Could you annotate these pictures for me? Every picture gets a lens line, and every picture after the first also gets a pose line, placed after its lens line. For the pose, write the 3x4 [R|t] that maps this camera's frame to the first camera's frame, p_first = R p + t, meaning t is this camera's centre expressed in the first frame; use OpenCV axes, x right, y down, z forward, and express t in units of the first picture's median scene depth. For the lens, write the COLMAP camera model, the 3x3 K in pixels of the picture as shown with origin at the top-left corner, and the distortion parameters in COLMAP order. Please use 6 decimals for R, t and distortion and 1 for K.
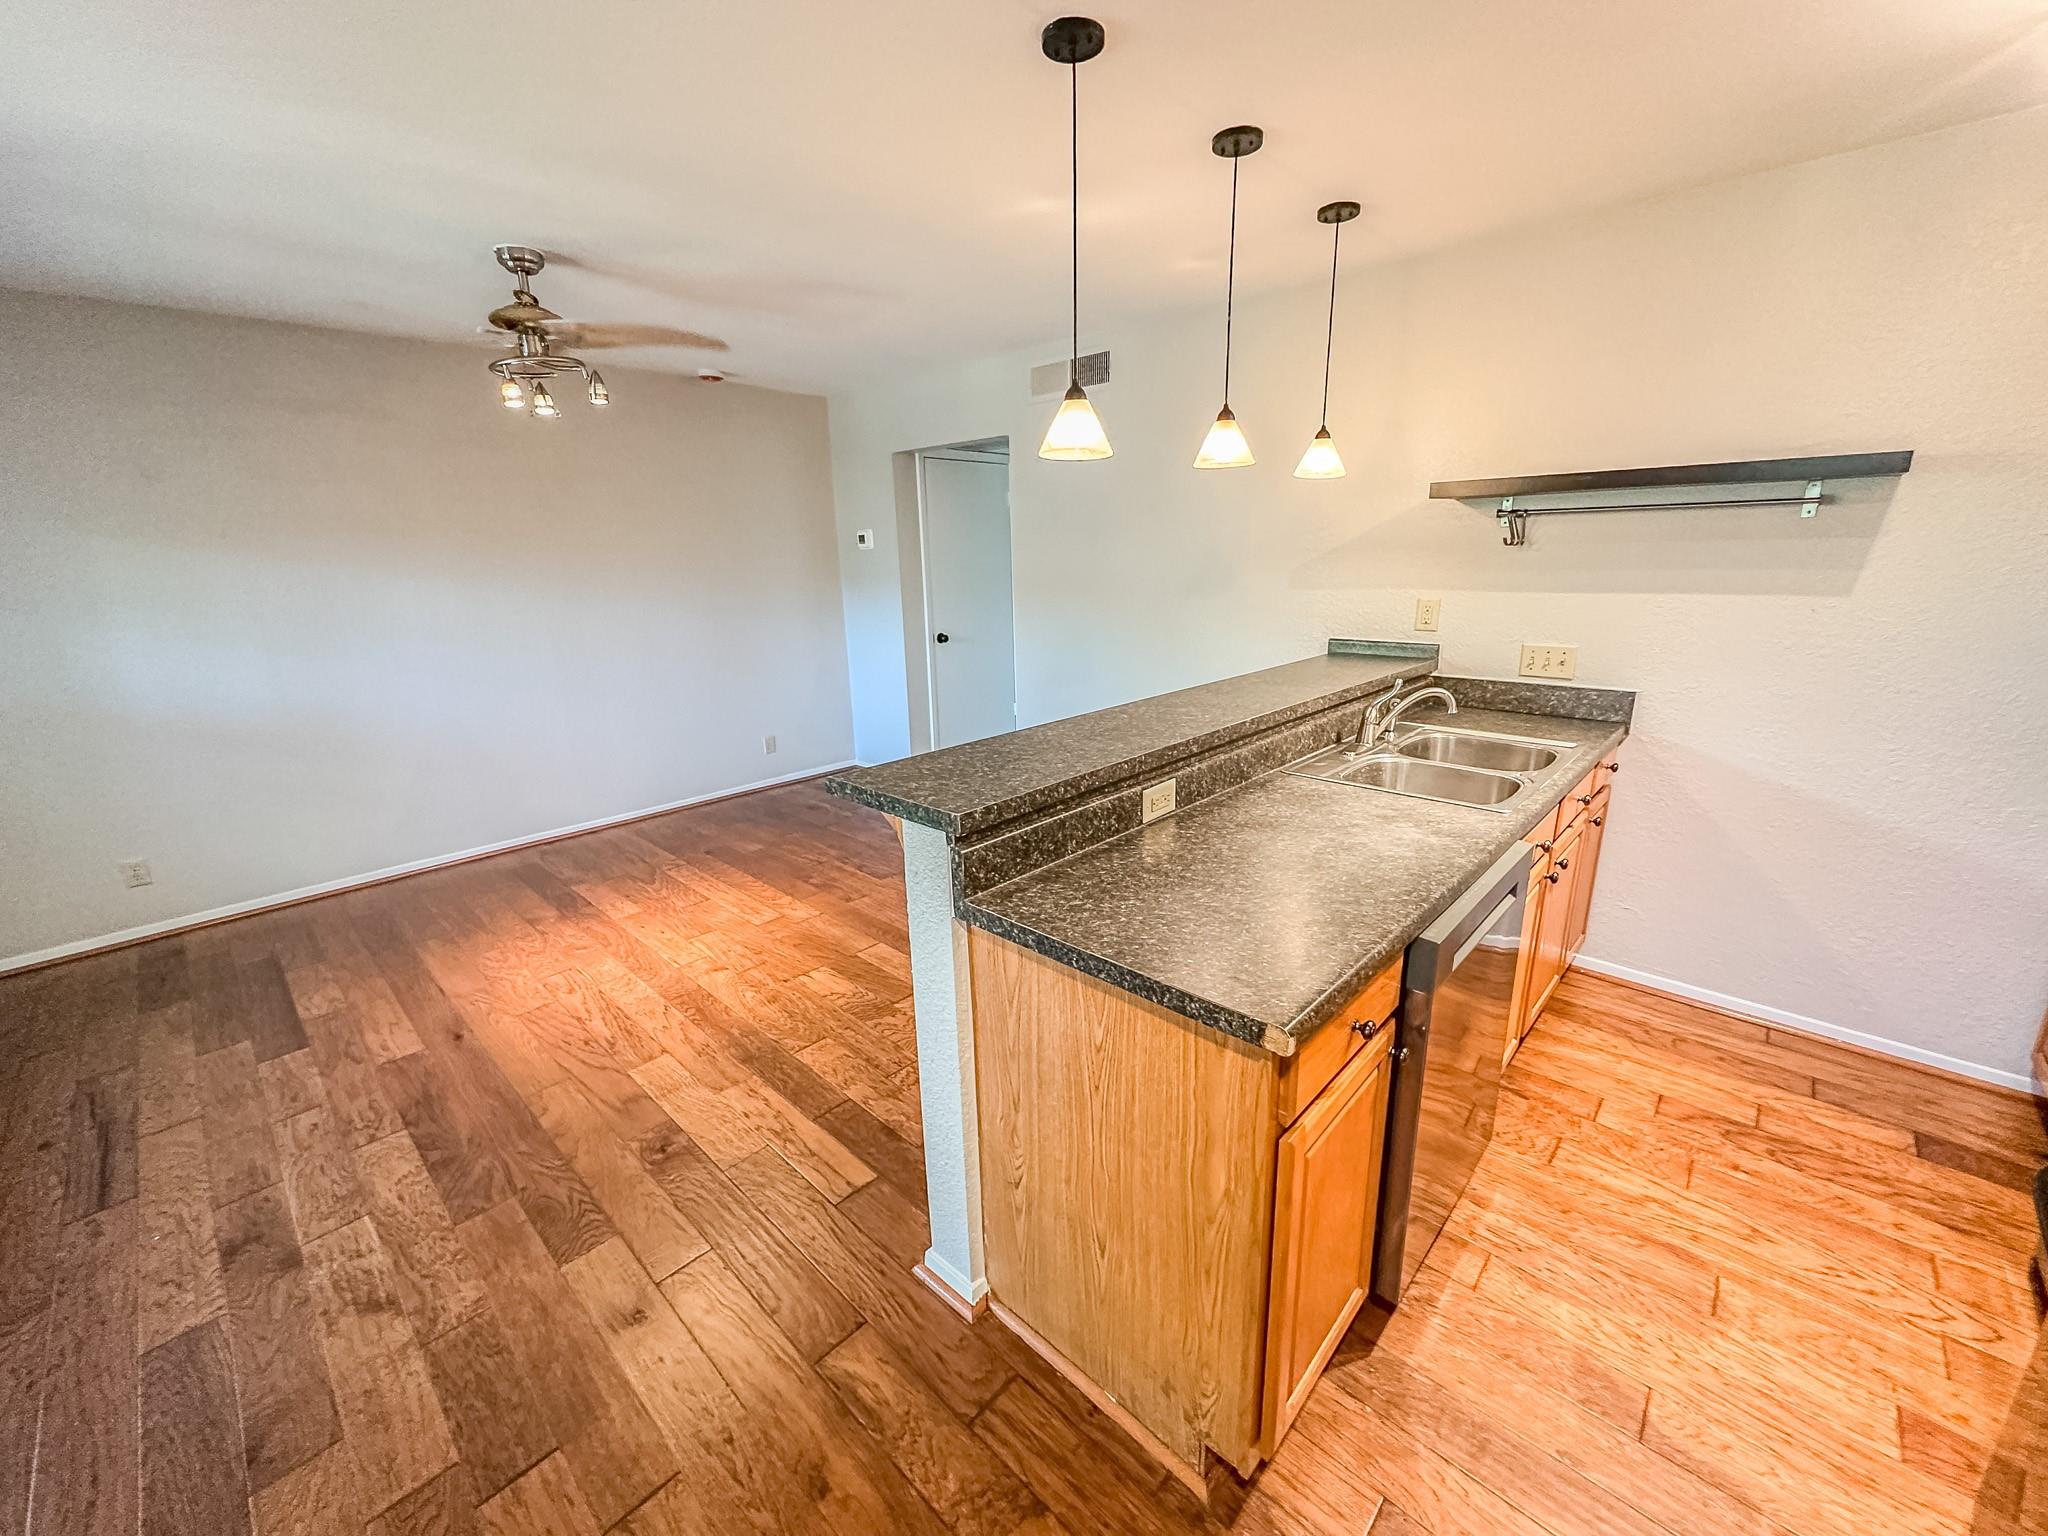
lens RADIAL K [[816.6, 0, 1023.7], [0, 816.6, 767.5], [0, 0, 1]] dist [-0.000798, 0.000376]
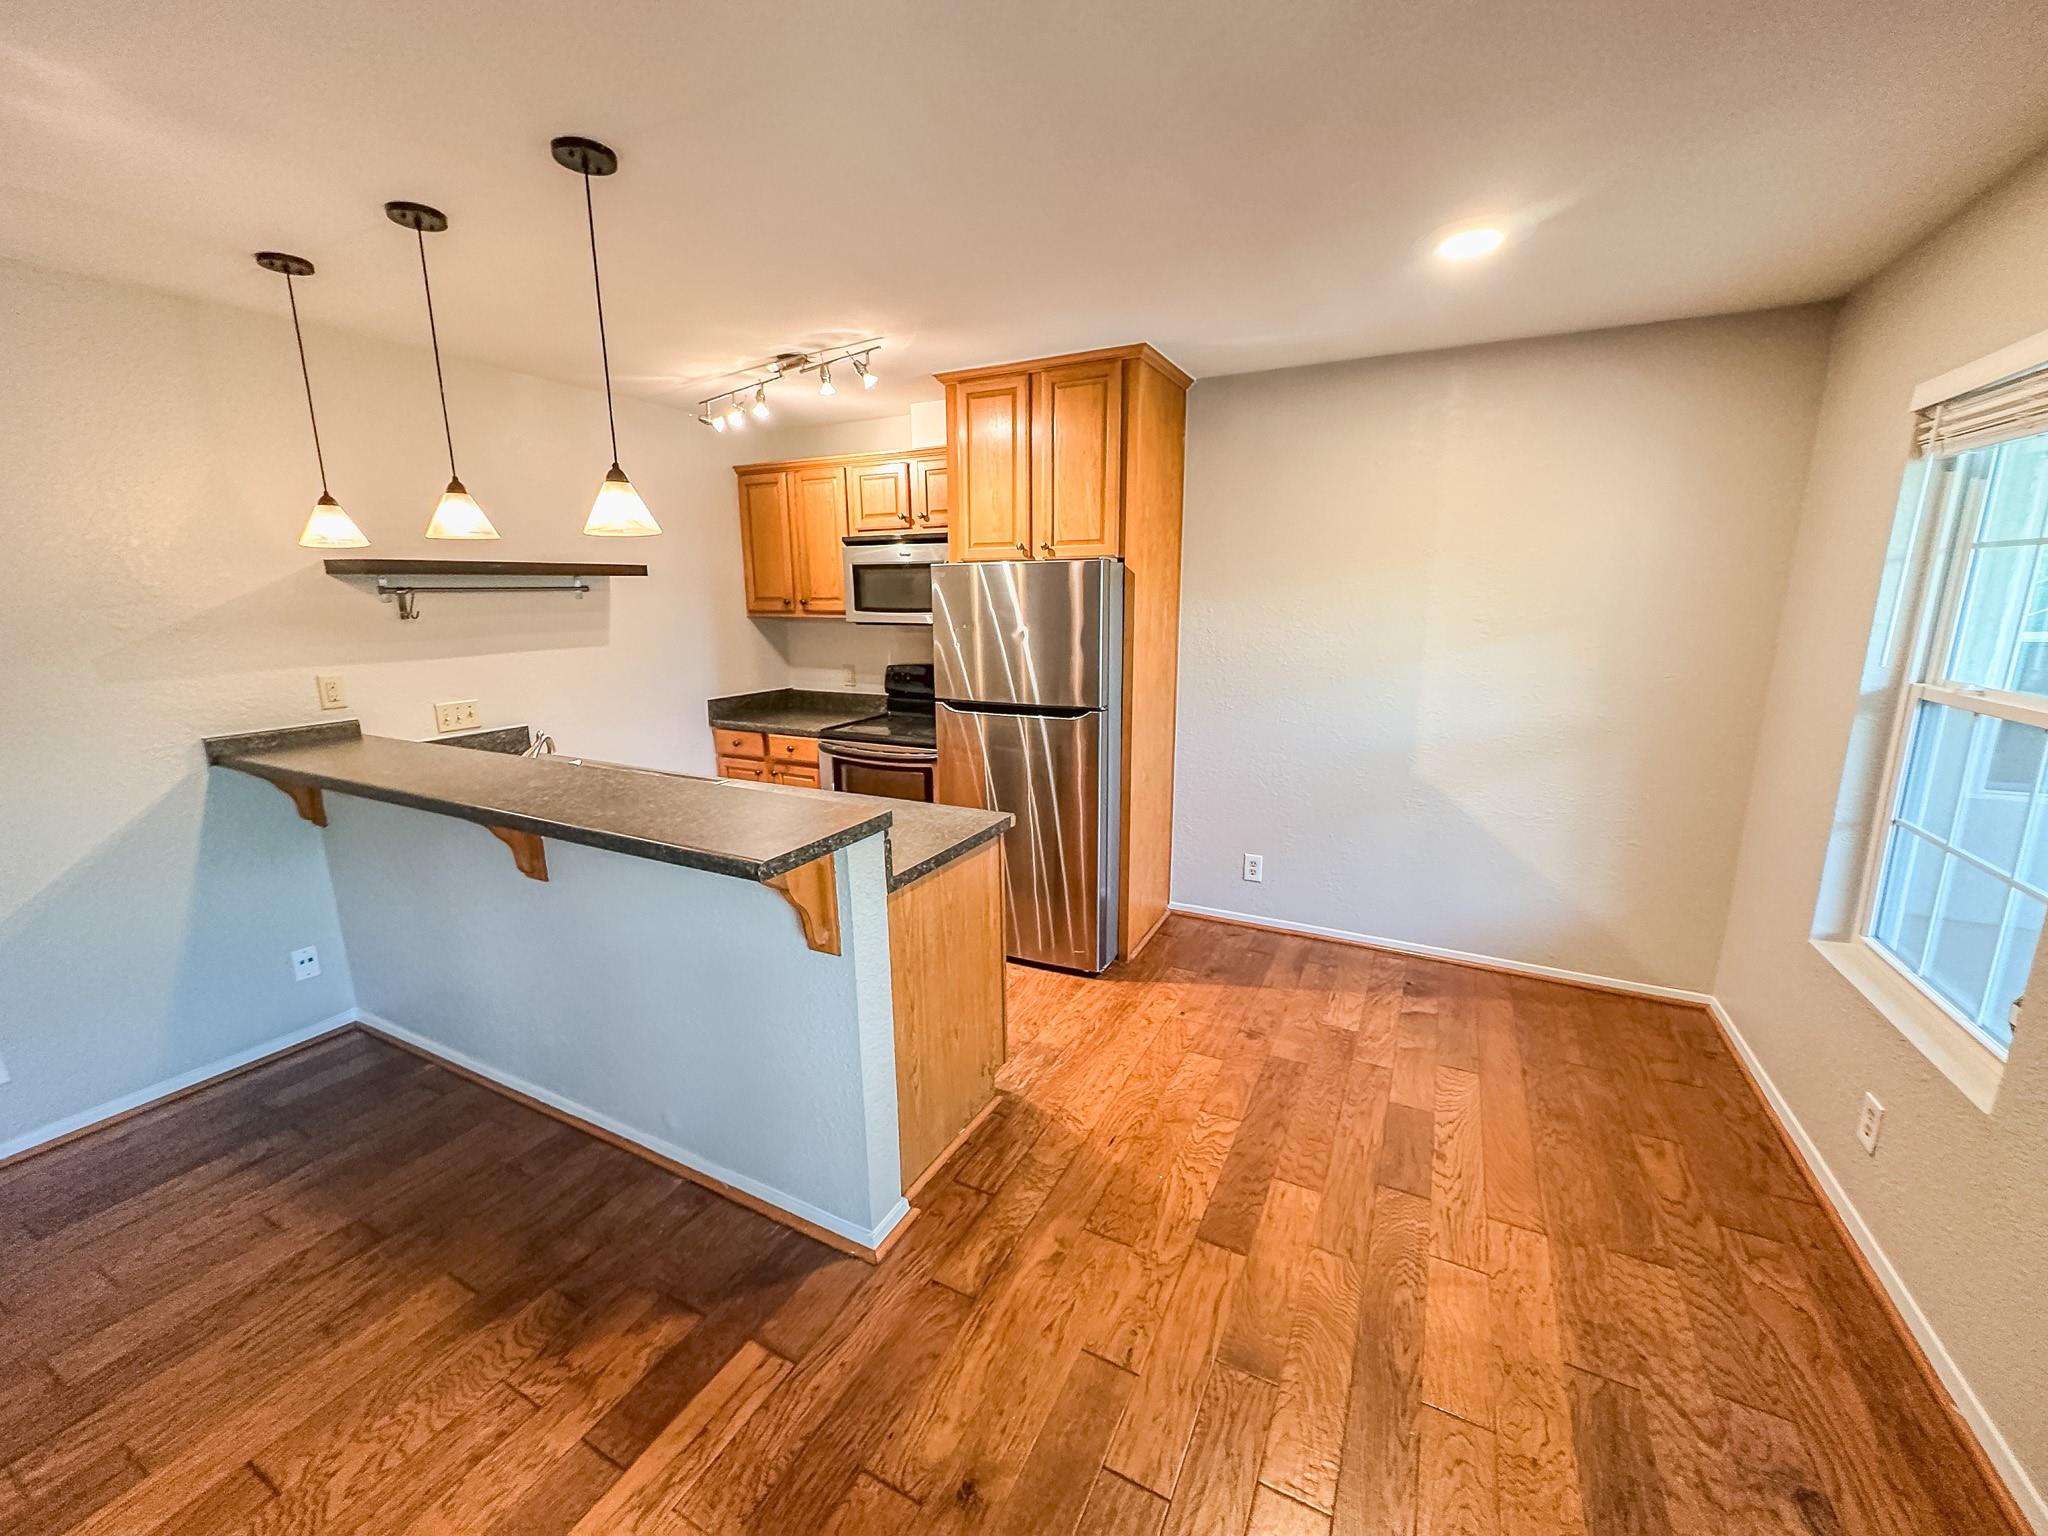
lens RADIAL K [[816.6, 0, 1022.3], [0, 816.6, 767.1], [0, 0, 1]] dist [-0.000798, 0.000376]
pose [[-0.273568, -0.182163, 0.944445, -0.880086], [0.266070, 0.929255, 0.256303, -0.186631], [-0.924320, 0.321405, -0.205746, 0.660268]]
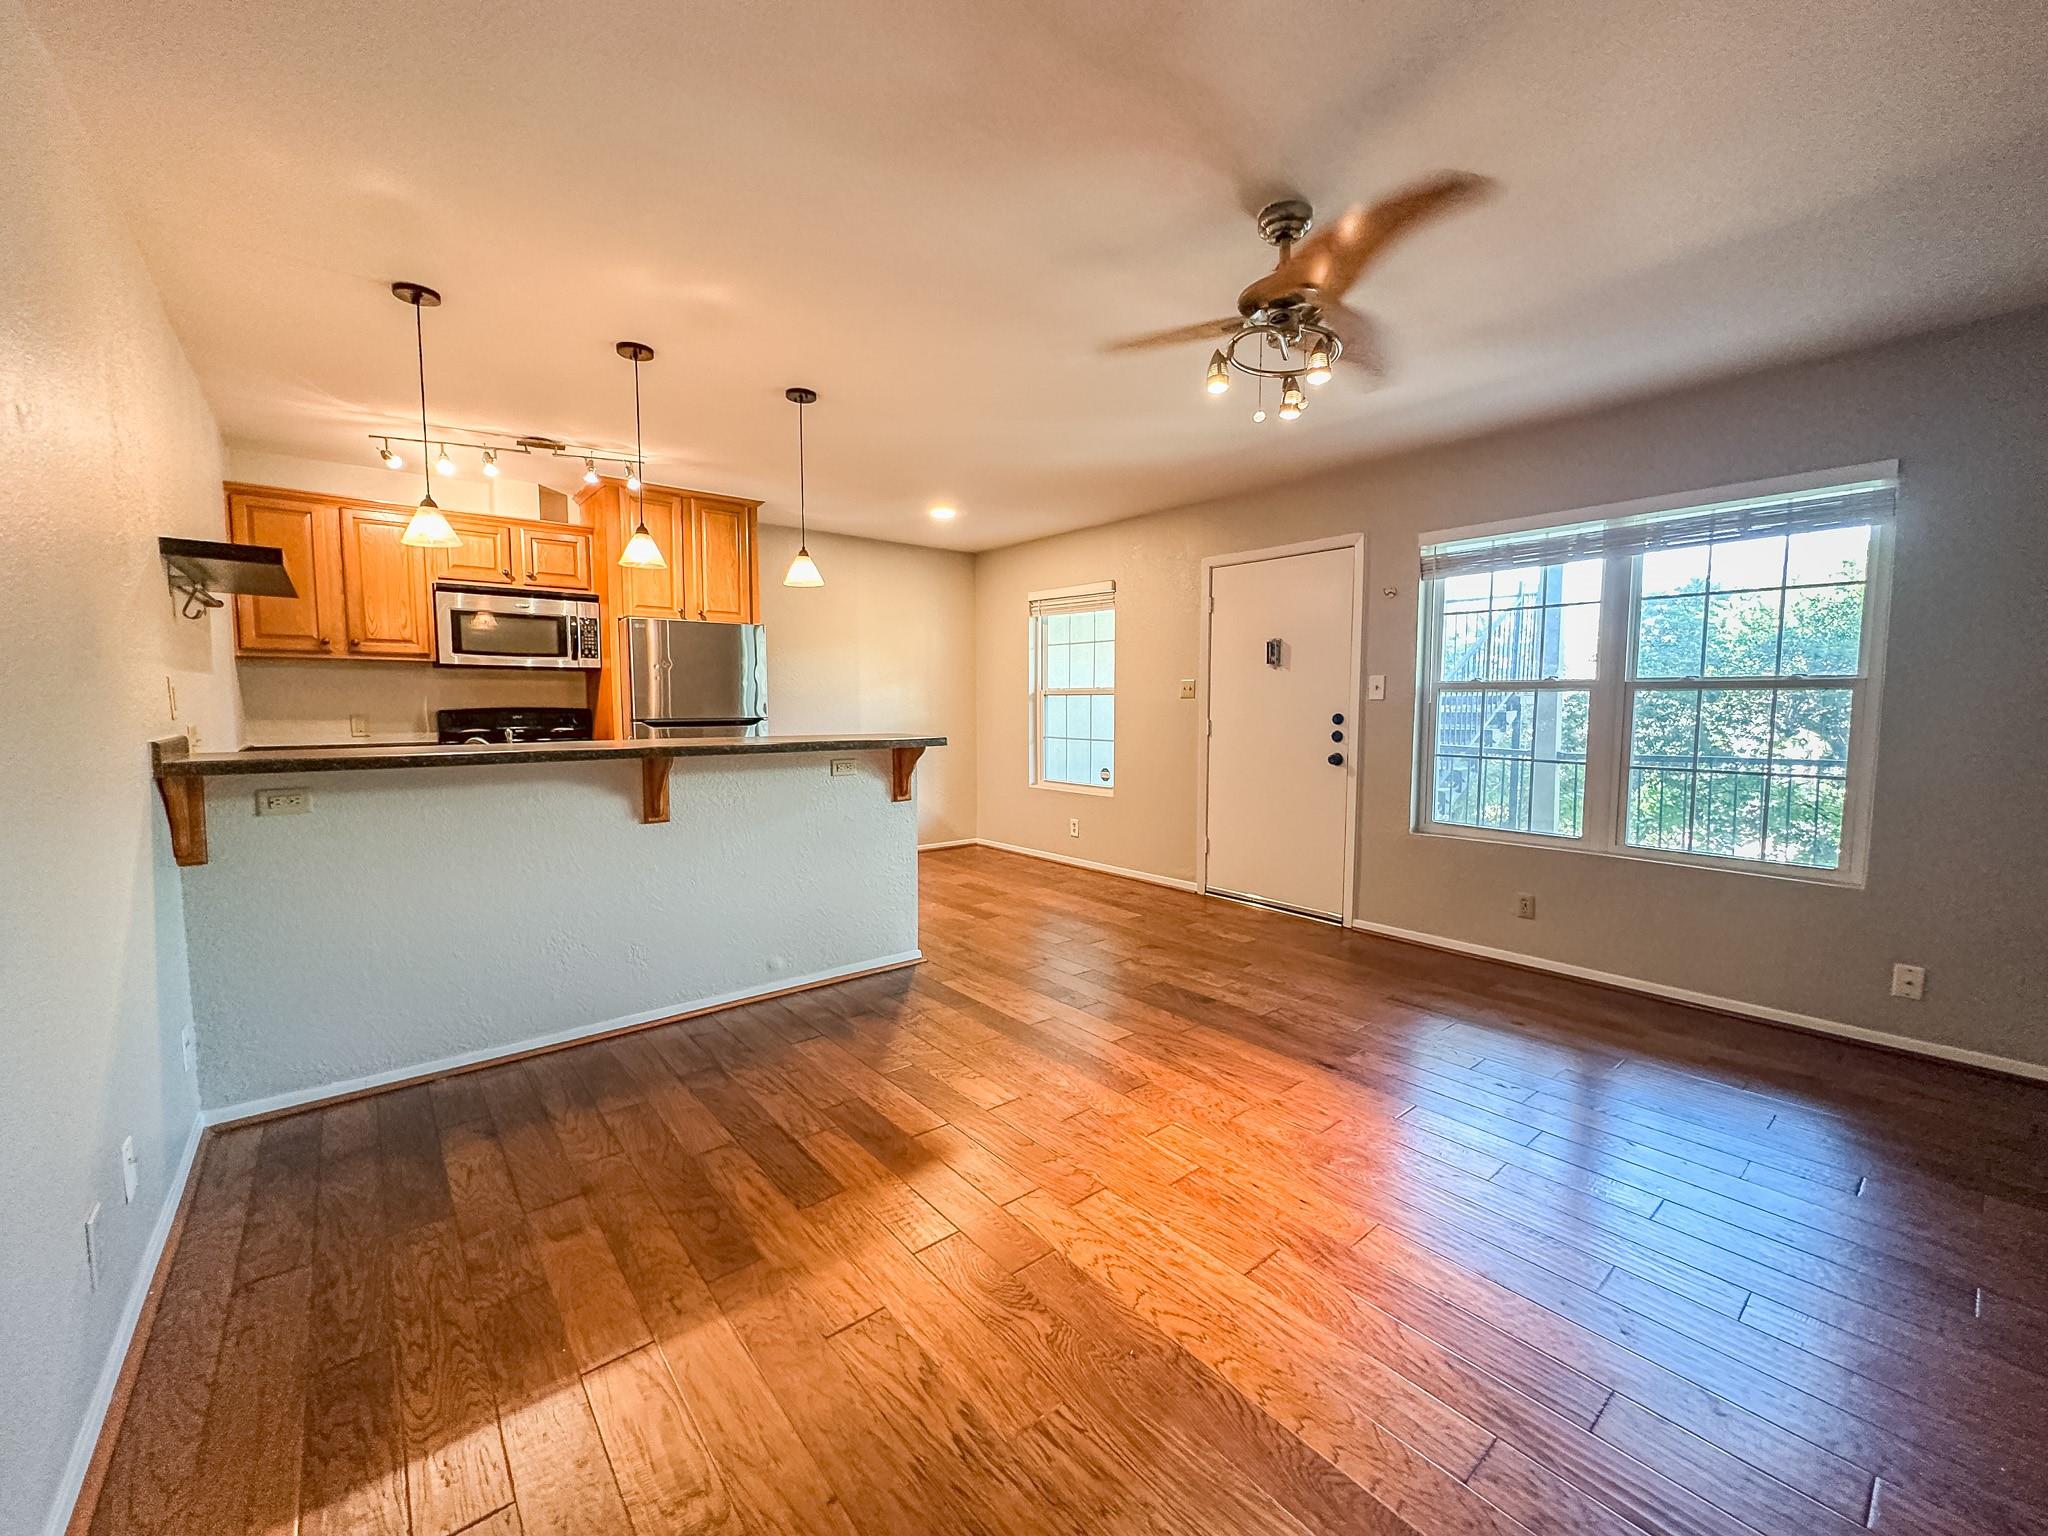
lens RADIAL K [[816.6, 0, 1023.8], [0, 816.6, 770.8], [0, 0, 1]] dist [-0.000798, 0.000376]
pose [[-0.992496, 0.009894, 0.121877, -0.527985], [0.051125, 0.938997, 0.340104, -0.467410], [-0.111077, 0.343783, -0.932457, 2.253009]]
